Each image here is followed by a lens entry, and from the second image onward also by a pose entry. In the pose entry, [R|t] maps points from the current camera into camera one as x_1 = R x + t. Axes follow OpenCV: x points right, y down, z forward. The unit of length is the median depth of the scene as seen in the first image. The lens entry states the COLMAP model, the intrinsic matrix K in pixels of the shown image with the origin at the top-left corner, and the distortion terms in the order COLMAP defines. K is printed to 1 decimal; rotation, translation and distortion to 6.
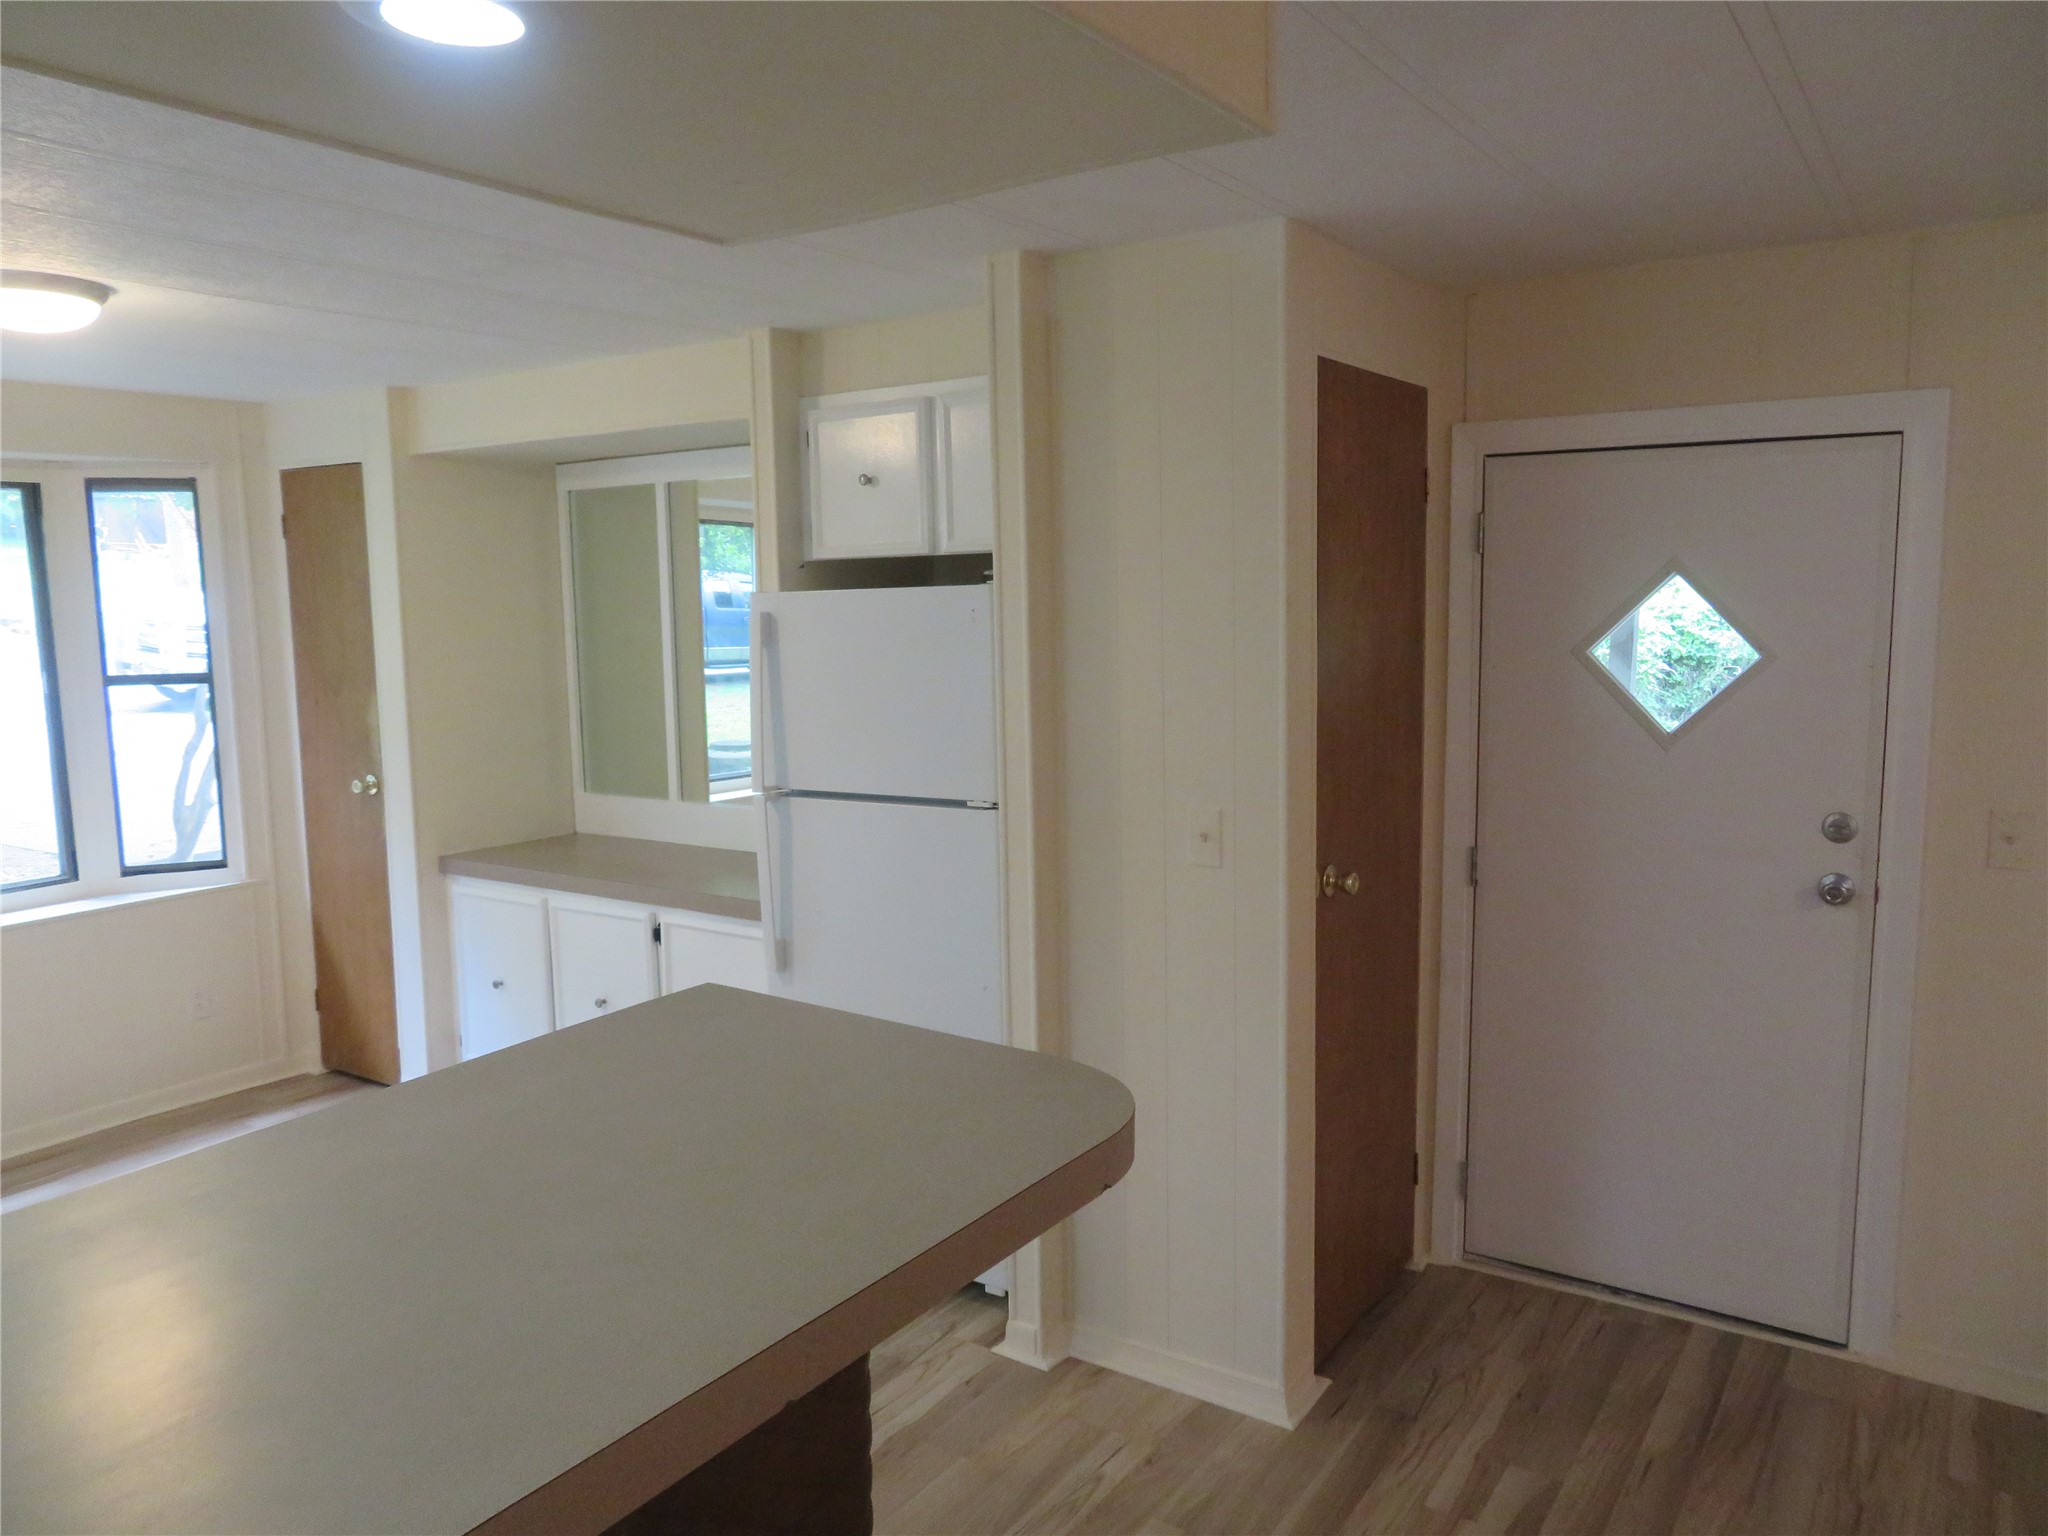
lens RADIAL K [[1488.0, 0, 1024.0], [0, 1488.0, 768.0], [0, 0, 1]] dist [-0.008292, -0.000719]
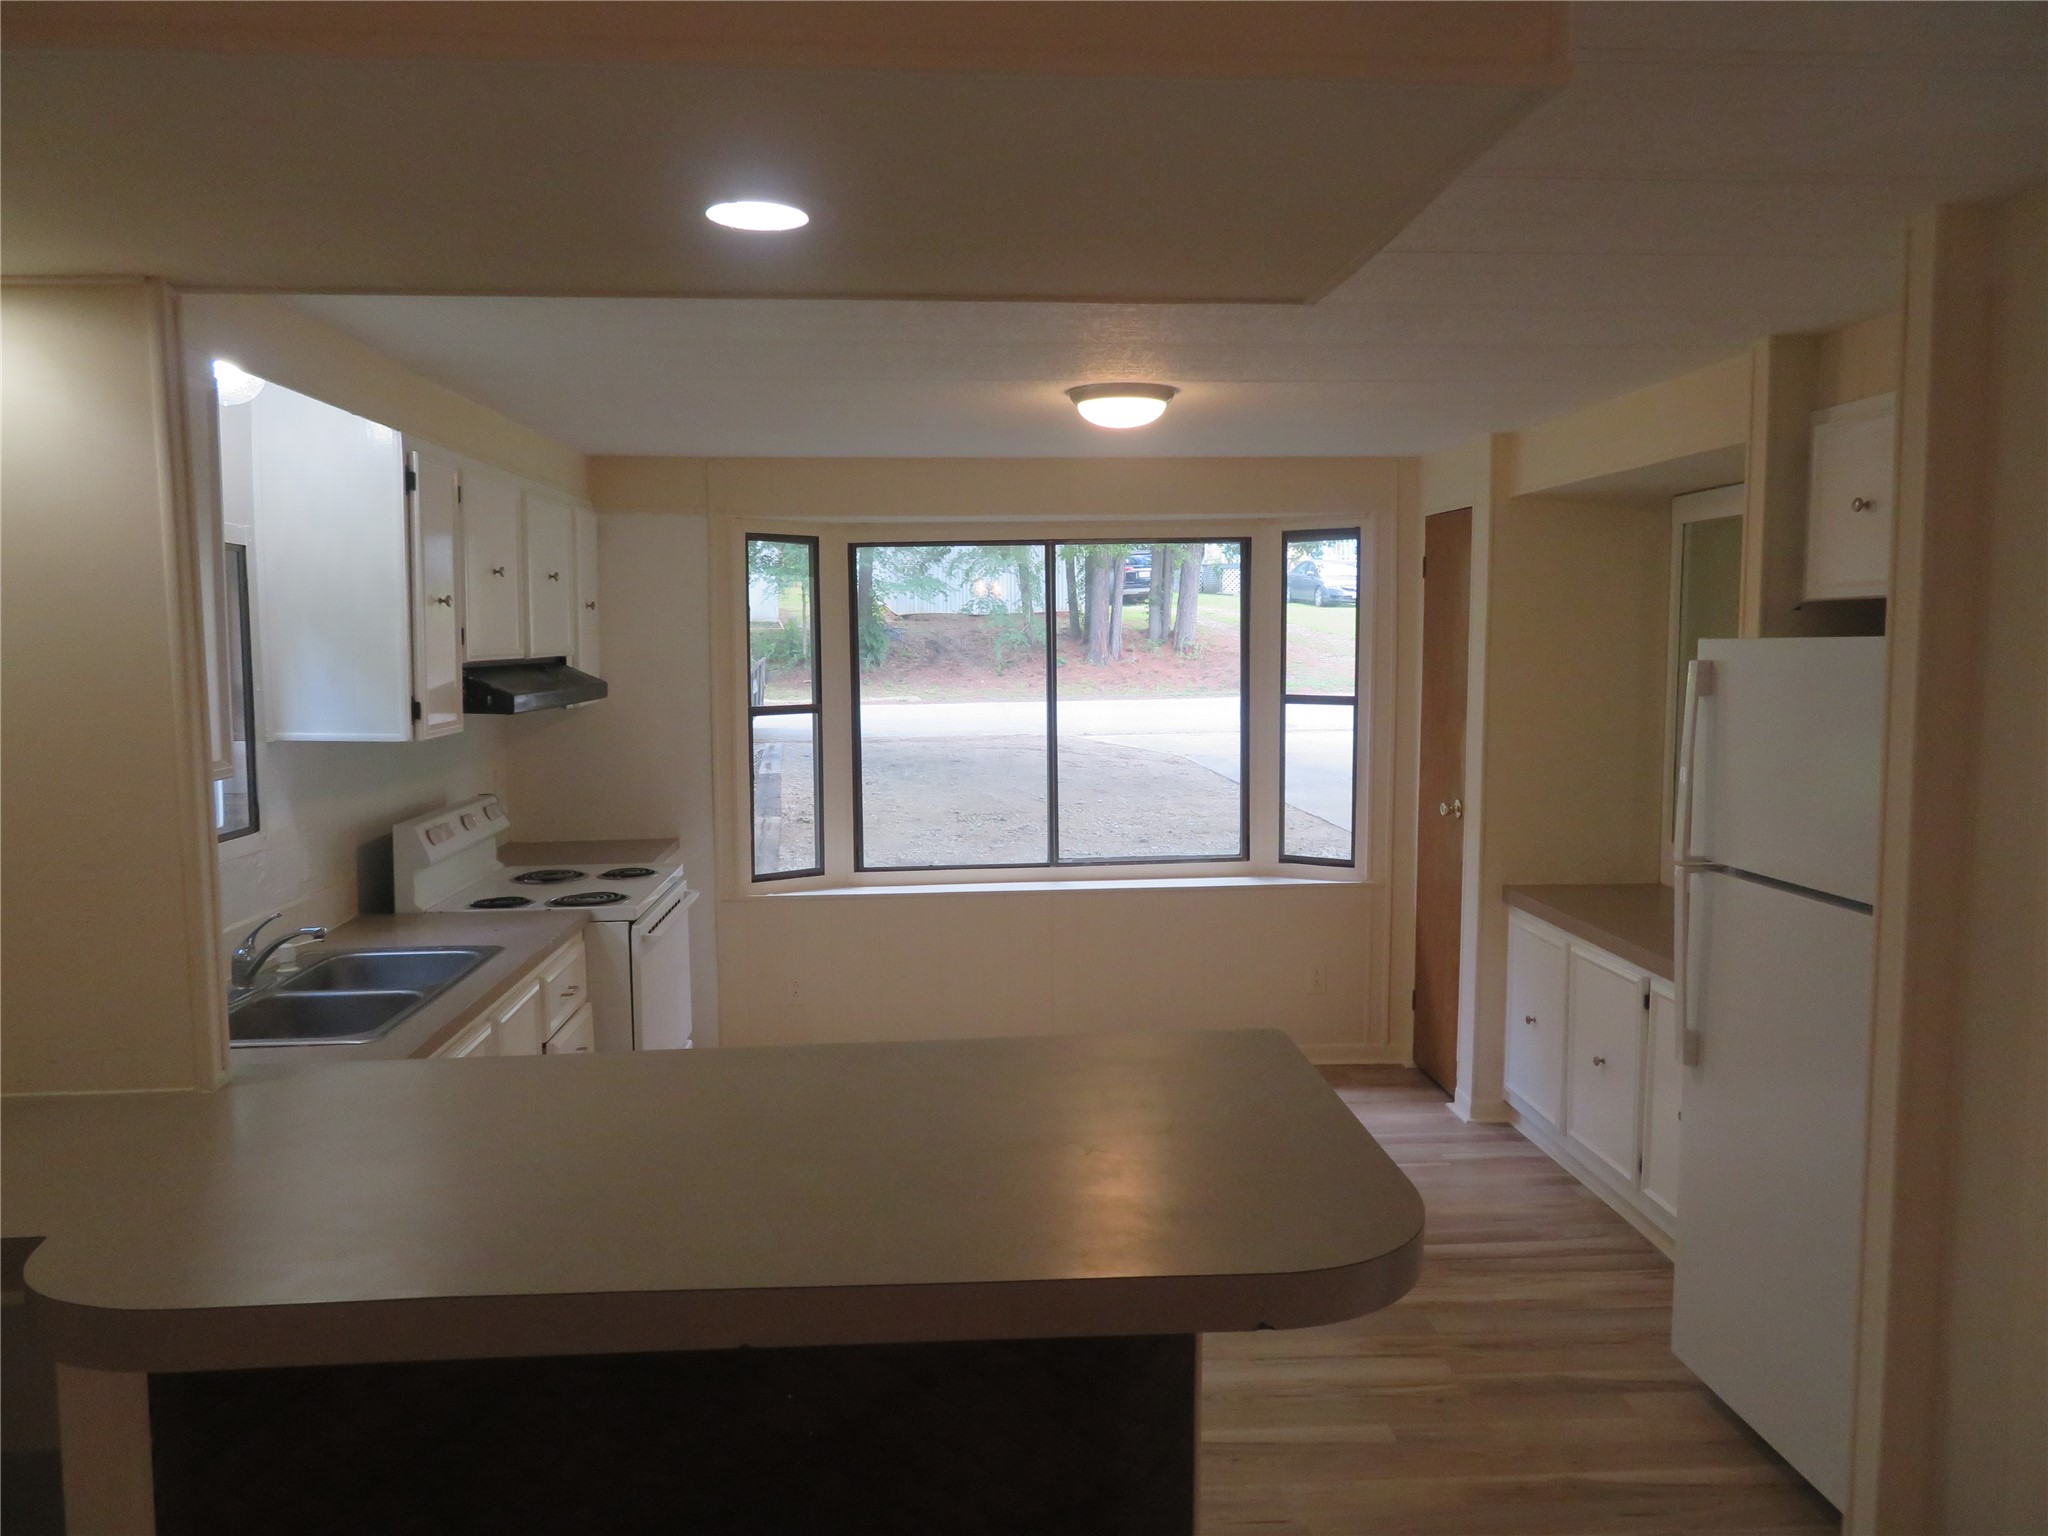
lens RADIAL K [[1487.7, 0, 1024.0], [0, 1487.7, 768.0], [0, 0, 1]] dist [0.027563, 0.001697]
pose [[0.605209, 0.086746, -0.791326, 0.217298], [-0.097588, 0.994632, 0.034397, -0.024504], [0.790062, 0.056406, 0.610426, 0.101611]]
